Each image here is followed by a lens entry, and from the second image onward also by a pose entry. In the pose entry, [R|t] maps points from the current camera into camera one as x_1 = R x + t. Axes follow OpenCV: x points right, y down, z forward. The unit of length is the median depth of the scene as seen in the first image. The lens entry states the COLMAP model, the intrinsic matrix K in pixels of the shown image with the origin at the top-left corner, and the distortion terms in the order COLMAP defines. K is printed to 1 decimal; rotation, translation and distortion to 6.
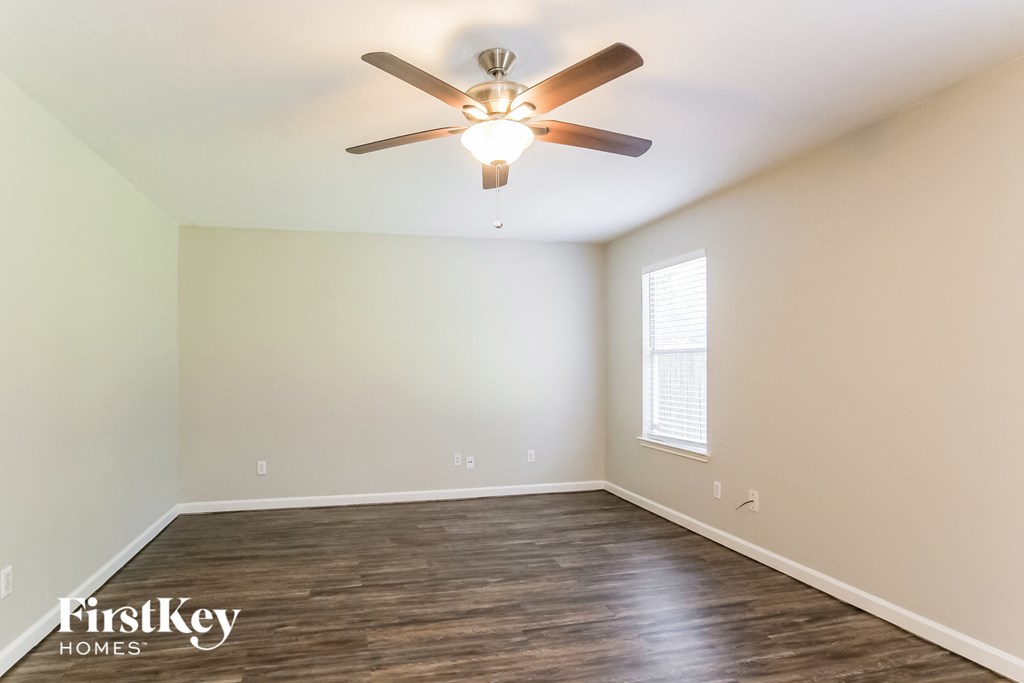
lens RADIAL K [[555.5, 0, 508.4], [0, 555.5, 347.9], [0, 0, 1]] dist [-0.049393, 0.012251]
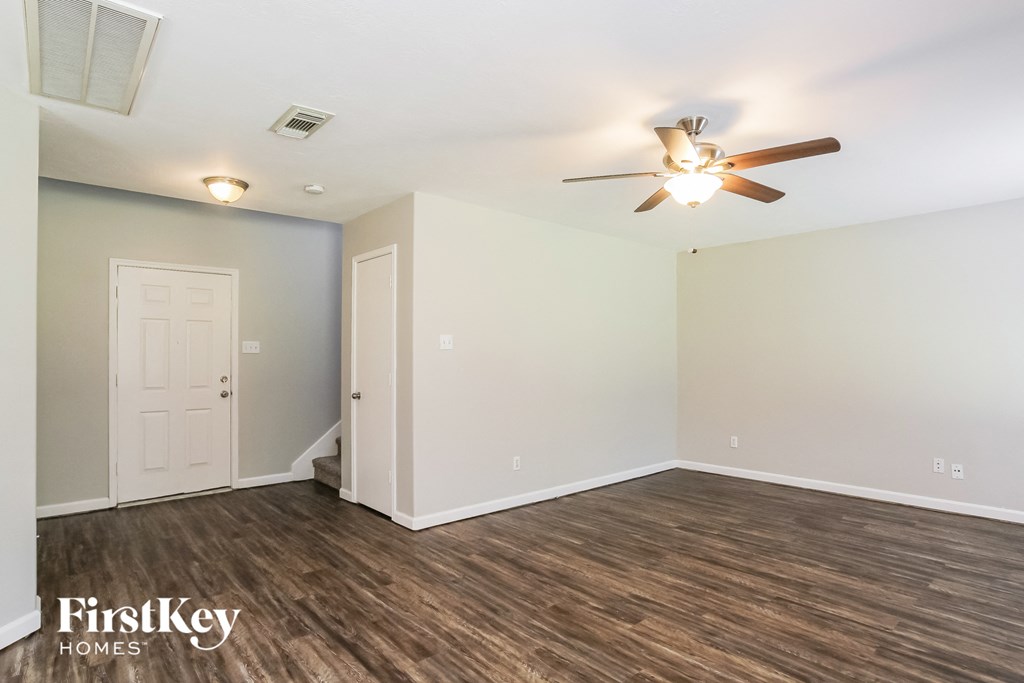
lens RADIAL K [[555.5, 0, 506.6], [0, 555.5, 342.4], [0, 0, 1]] dist [-0.049393, 0.012251]
pose [[0.453886, -0.018509, -0.890867, 0.616680], [0.025386, 0.999647, -0.007835, -0.004956], [0.890698, -0.019060, 0.454196, 0.015161]]
